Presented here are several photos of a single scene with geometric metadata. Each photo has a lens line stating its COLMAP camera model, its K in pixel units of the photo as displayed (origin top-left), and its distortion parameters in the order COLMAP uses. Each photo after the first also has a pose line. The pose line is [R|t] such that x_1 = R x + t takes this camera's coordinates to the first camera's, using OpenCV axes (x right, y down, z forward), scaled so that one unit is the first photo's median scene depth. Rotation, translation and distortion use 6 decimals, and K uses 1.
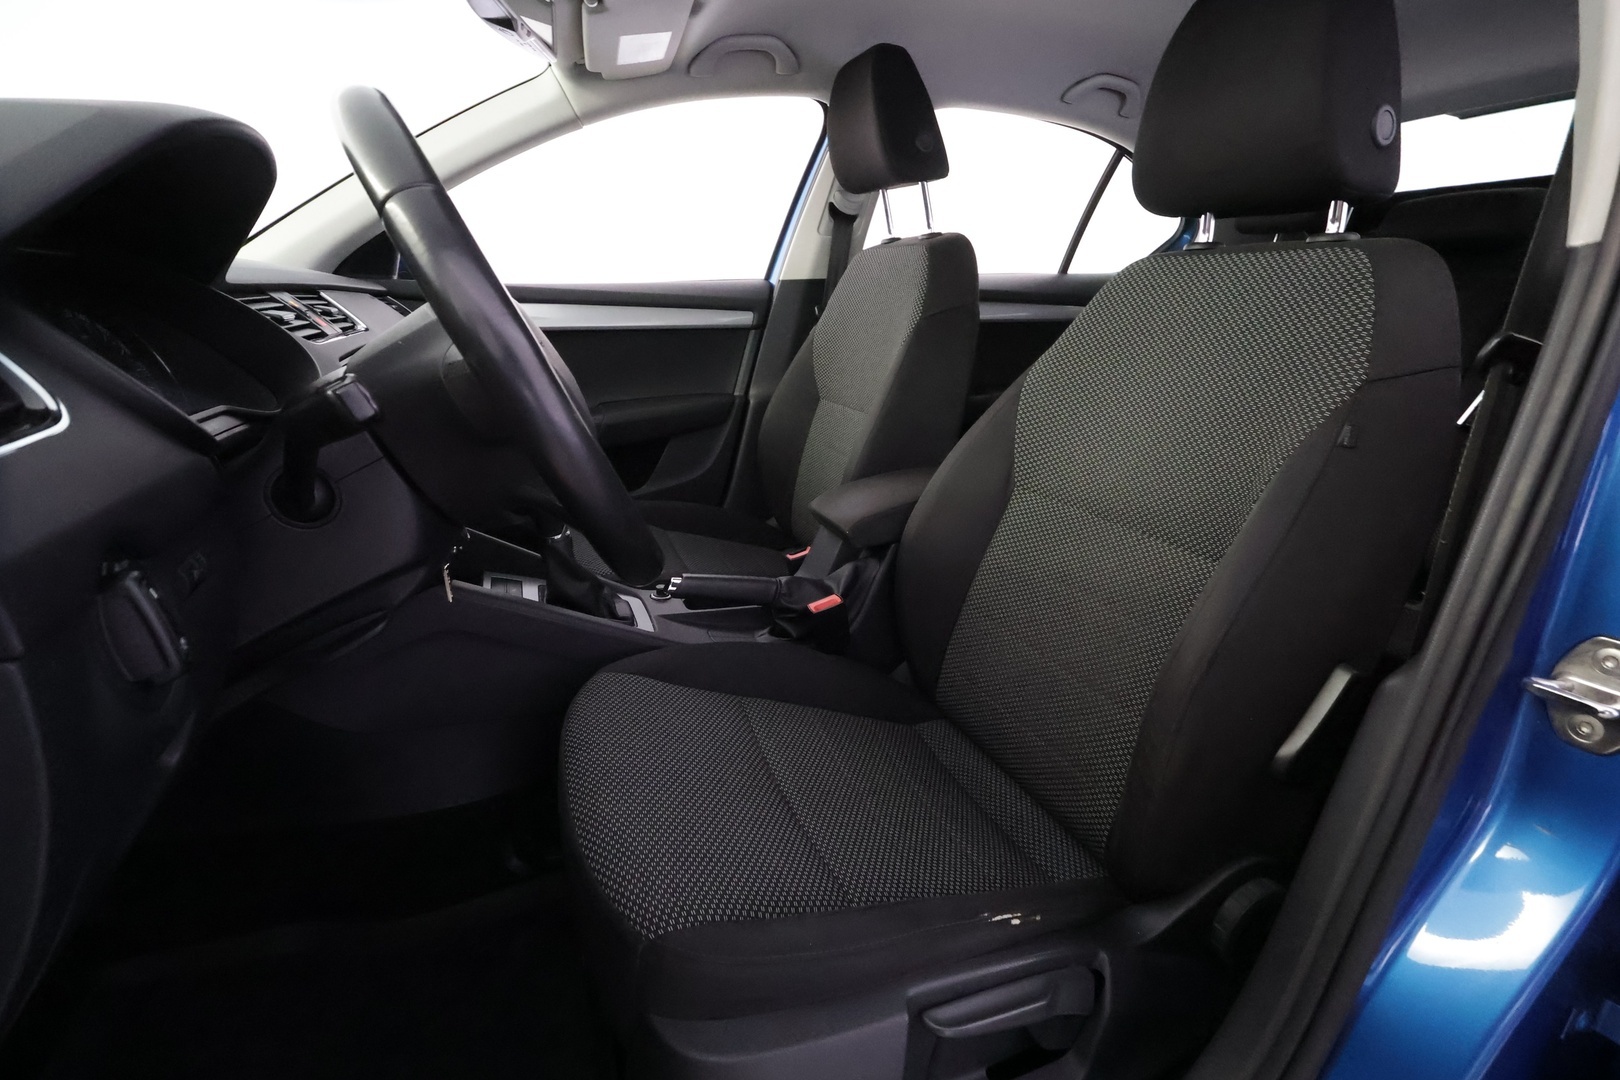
lens RADIAL K [[753.9, 0, 811.6], [0, 753.9, 546.0], [0, 0, 1]] dist [-0.000701, 0.001209]
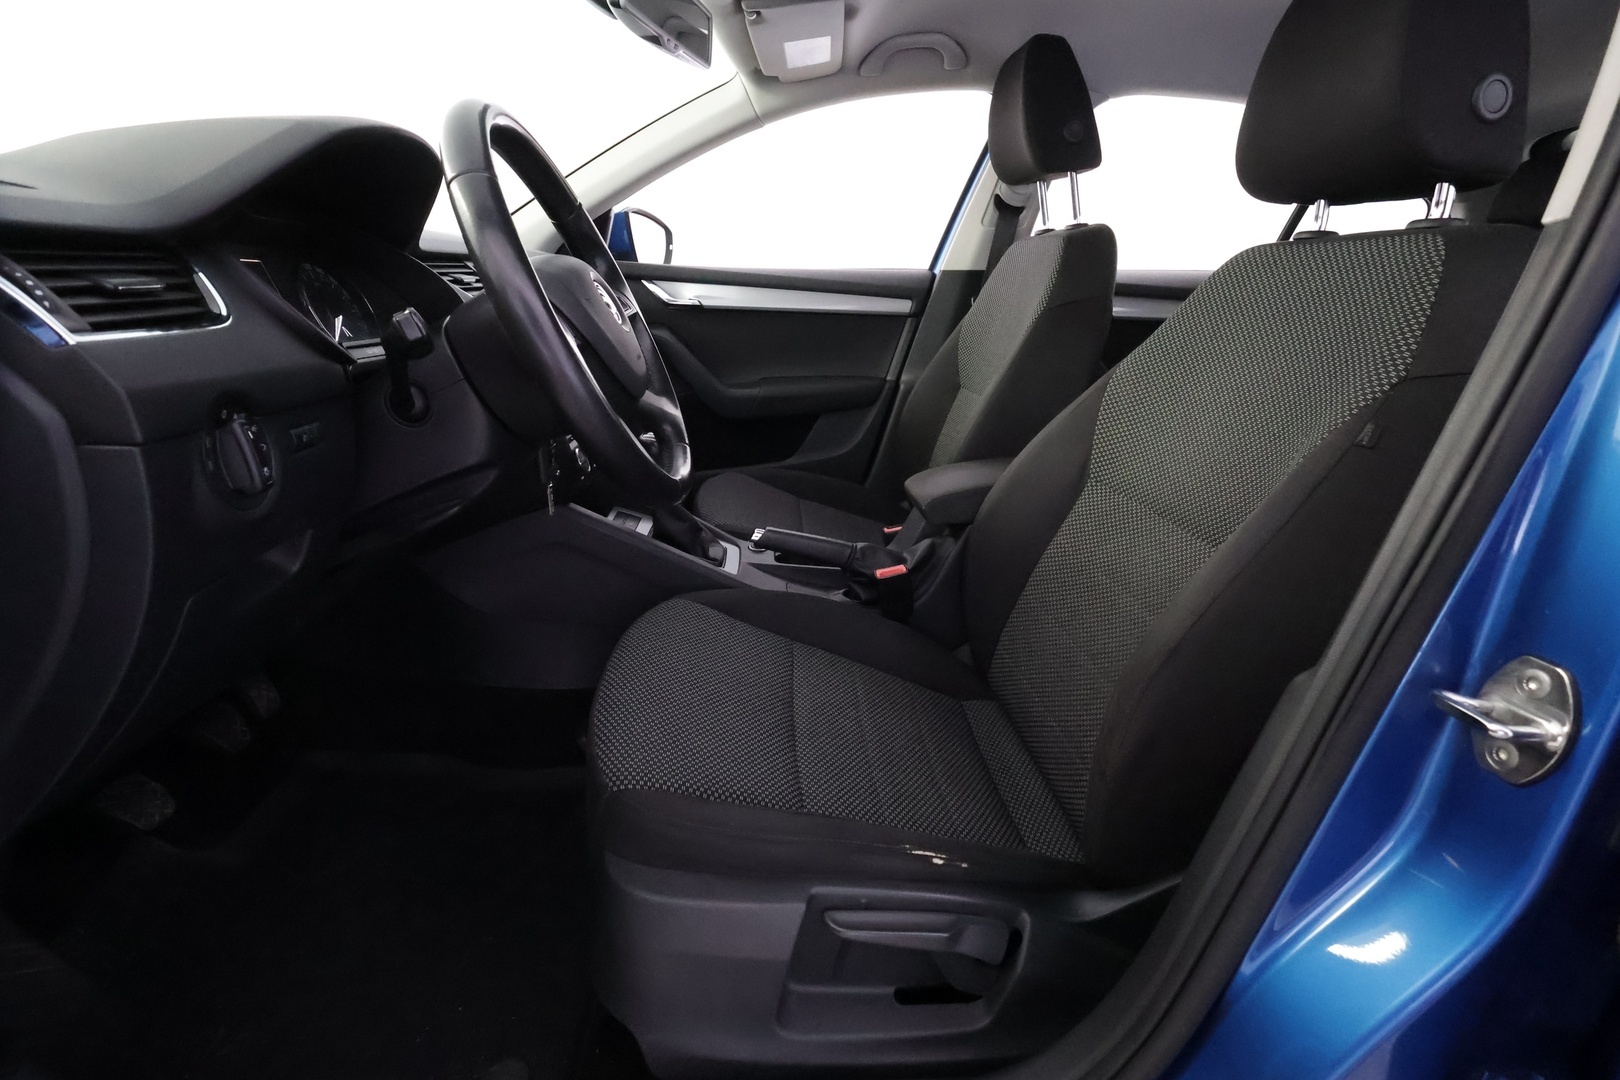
lens RADIAL K [[753.9, 0, 811.6], [0, 753.9, 546.0], [0, 0, 1]] dist [-0.000701, 0.001209]
pose [[0.952596, 0.125828, -0.276999, 0.188920], [-0.125089, 0.991936, 0.020413, 0.031810], [0.277334, 0.015204, 0.960653, -0.044549]]
